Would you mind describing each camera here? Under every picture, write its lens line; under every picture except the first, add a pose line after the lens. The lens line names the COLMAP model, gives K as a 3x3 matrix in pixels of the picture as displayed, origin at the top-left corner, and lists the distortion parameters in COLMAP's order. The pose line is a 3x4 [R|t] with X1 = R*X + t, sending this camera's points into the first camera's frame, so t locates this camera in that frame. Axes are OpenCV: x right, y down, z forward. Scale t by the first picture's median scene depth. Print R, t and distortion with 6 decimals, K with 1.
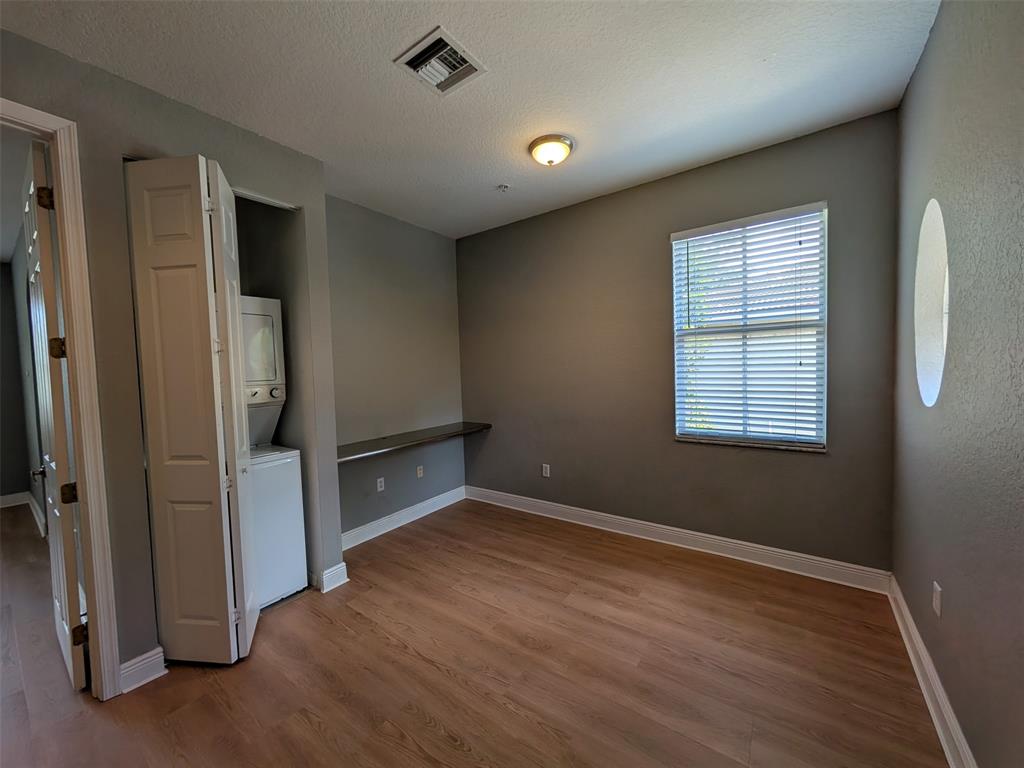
lens RADIAL K [[389.0, 0, 512.0], [0, 389.0, 384.0], [0, 0, 1]] dist [0.001176, 0.000073]
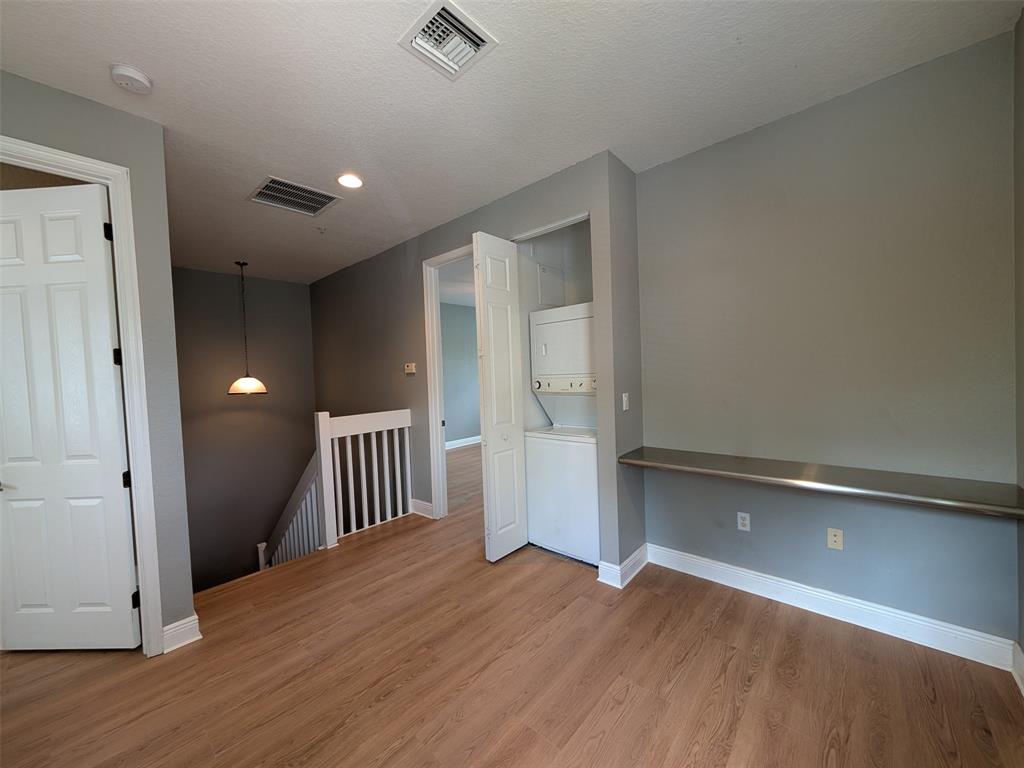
lens RADIAL K [[389.0, 0, 512.0], [0, 389.0, 384.0], [0, 0, 1]] dist [0.001176, 0.000073]
pose [[-0.098157, 0.065845, -0.992990, 0.467227], [-0.012007, 0.997658, 0.067341, -0.041626], [0.995099, 0.018533, -0.097136, 0.766909]]
